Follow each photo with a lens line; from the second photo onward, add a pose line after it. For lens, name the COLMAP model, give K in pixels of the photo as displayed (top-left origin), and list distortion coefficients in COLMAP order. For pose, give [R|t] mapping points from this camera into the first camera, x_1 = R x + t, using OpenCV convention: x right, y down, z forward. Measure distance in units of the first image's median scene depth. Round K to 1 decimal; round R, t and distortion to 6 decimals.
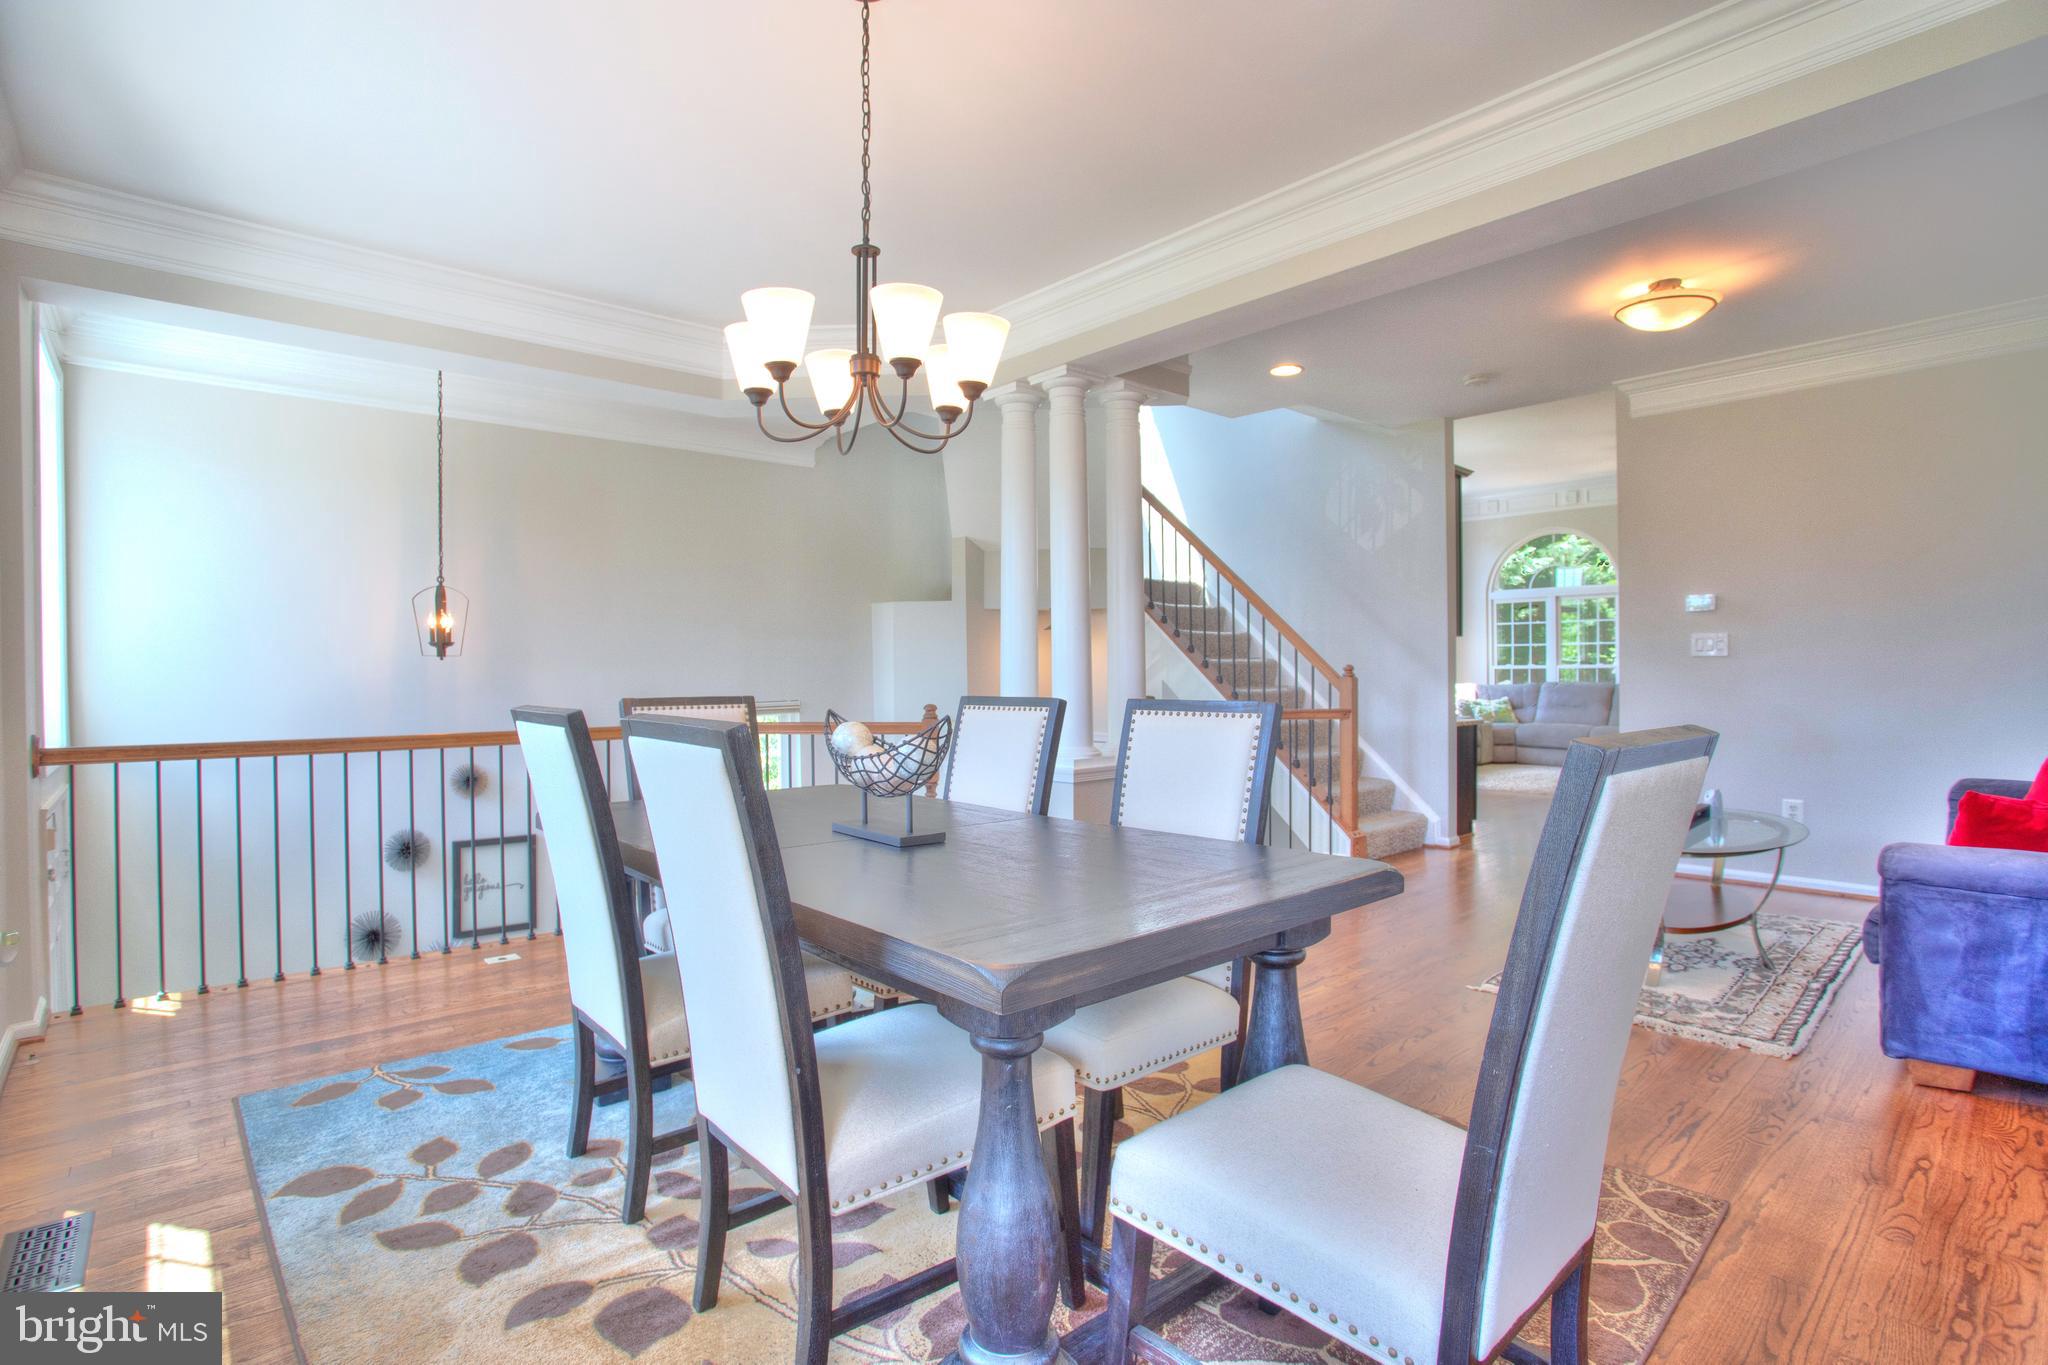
lens RADIAL K [[1004.6, 0, 1013.1], [0, 1004.6, 680.0], [0, 0, 1]] dist [-0.073941, 0.032454]
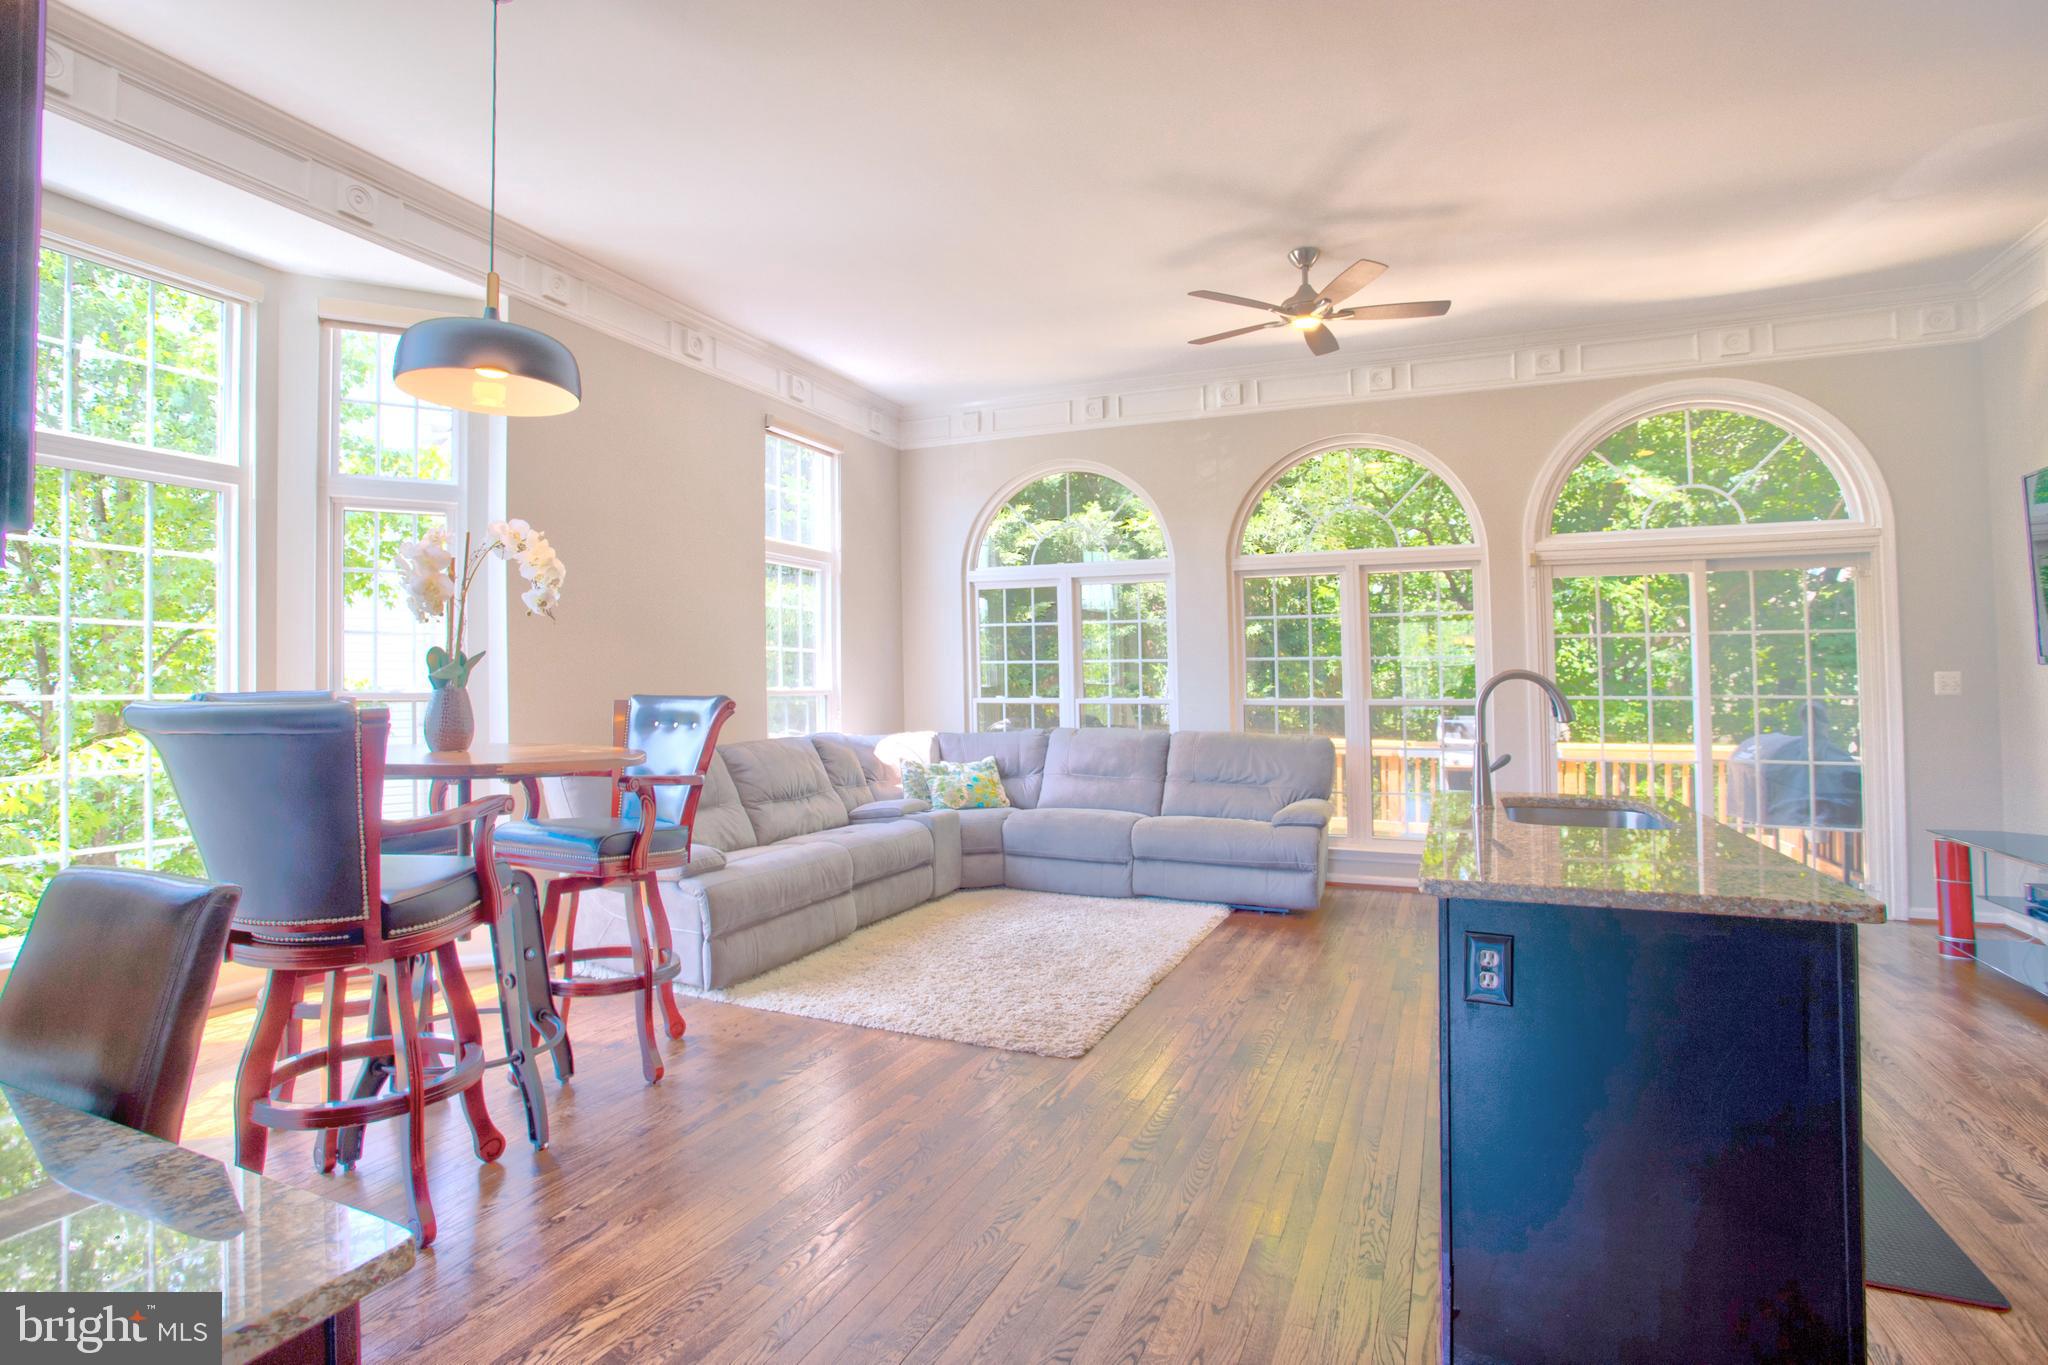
lens RADIAL K [[1004.6, 0, 1013.1], [0, 1004.6, 680.0], [0, 0, 1]] dist [-0.073941, 0.032454]
pose [[0.906868, 0.008747, 0.421324, 0.274657], [0.001706, 0.999700, -0.024427, -0.011409], [-0.421411, 0.022870, 0.906581, 0.488622]]
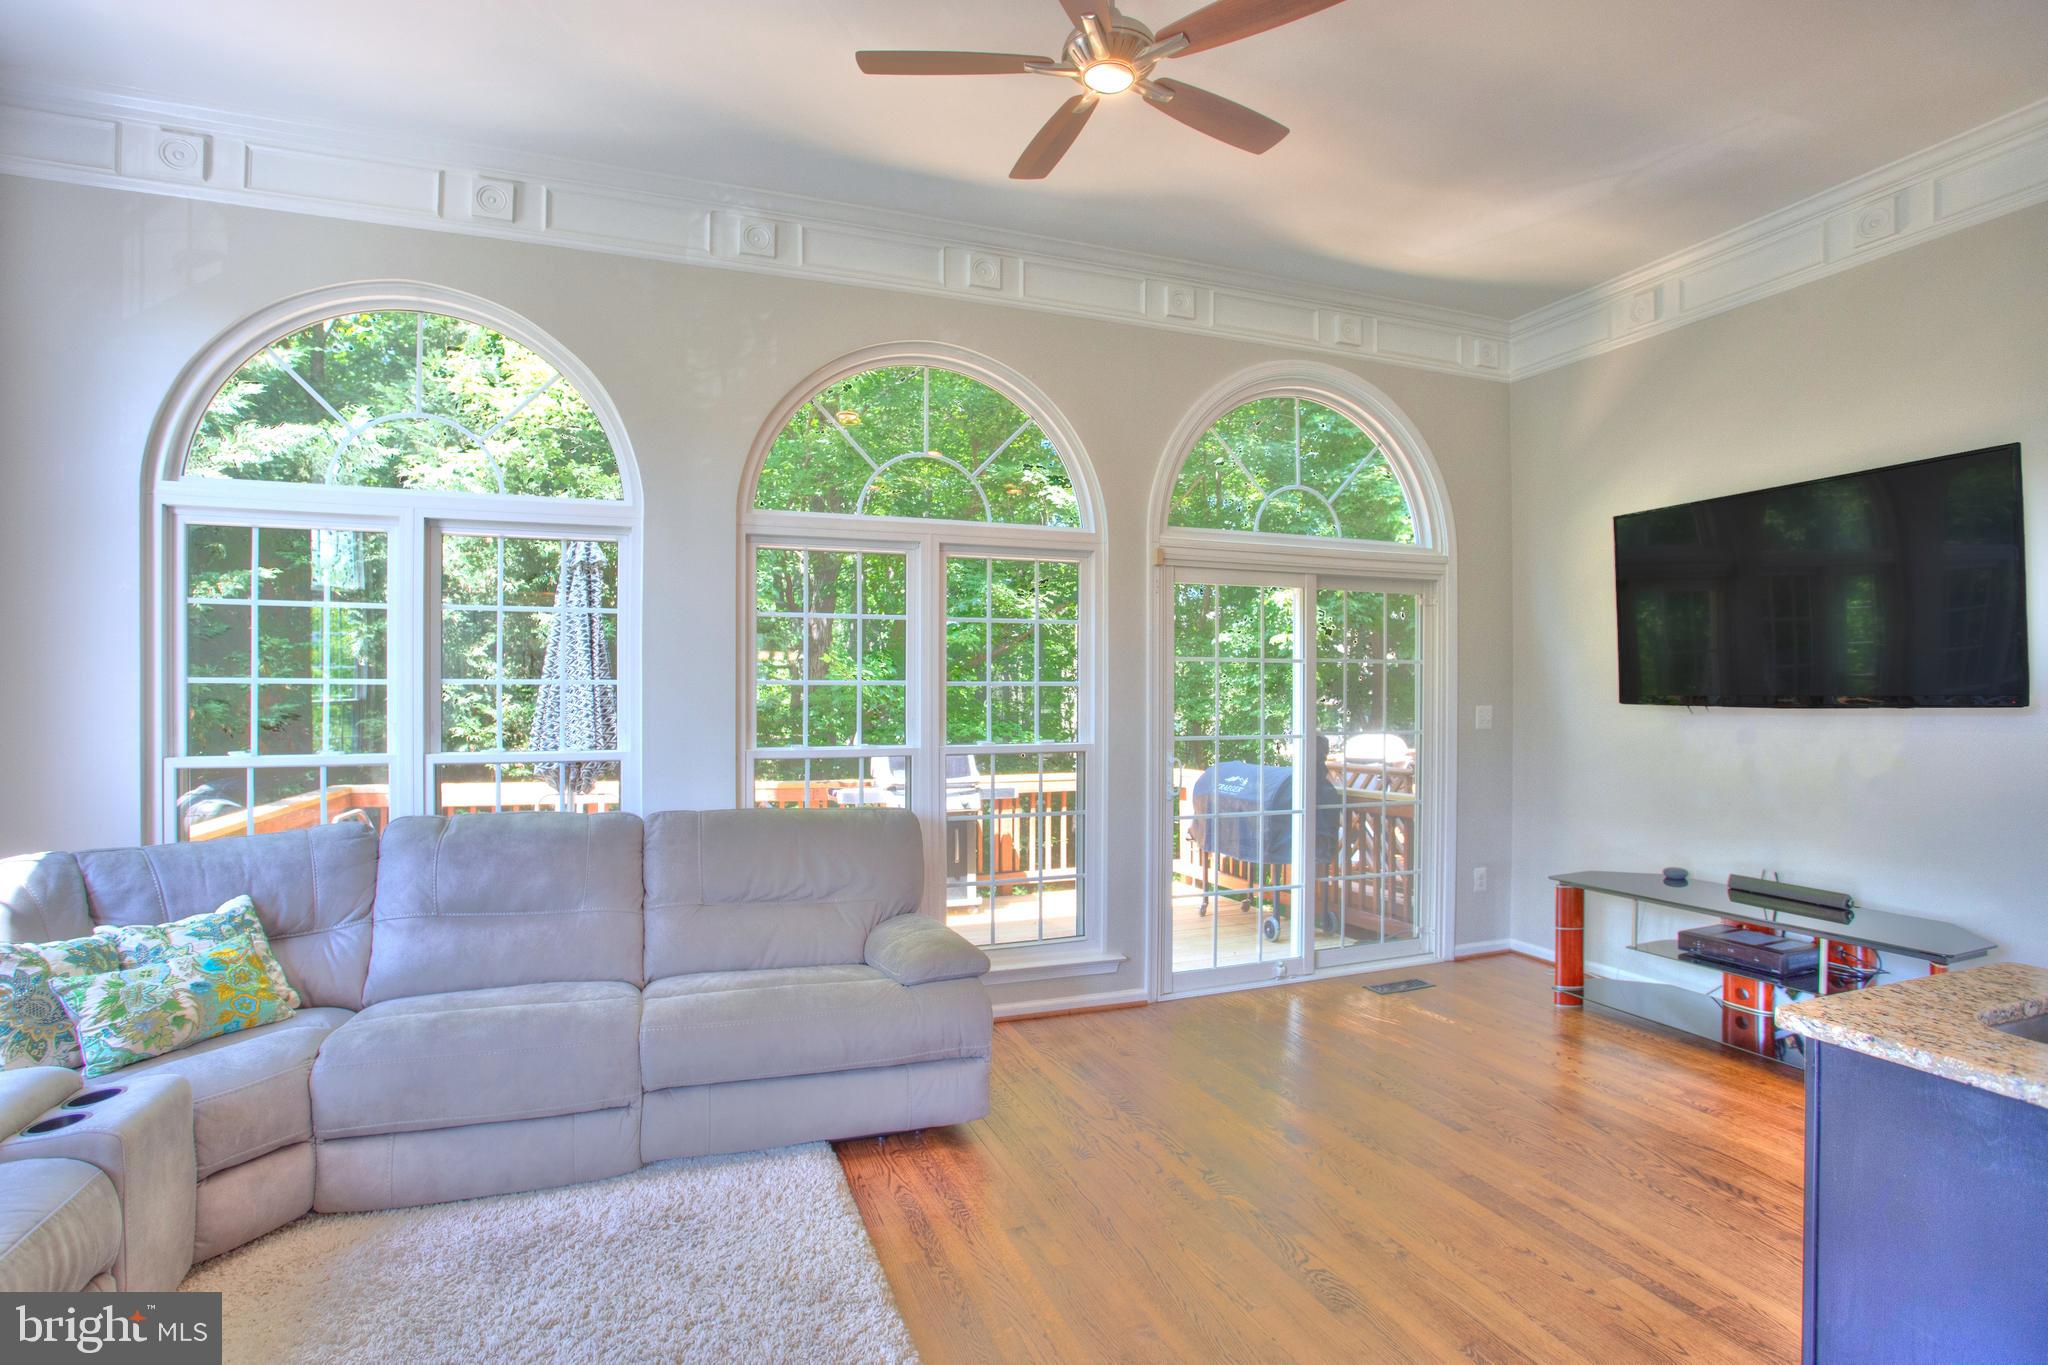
lens RADIAL K [[1004.6, 0, 1013.1], [0, 1004.6, 680.0], [0, 0, 1]] dist [-0.073941, 0.032454]
pose [[0.361658, 0.008729, 0.932270, 0.342773], [0.008130, 0.999889, -0.012516, -0.032133], [-0.932275, 0.012106, 0.361547, 0.733265]]
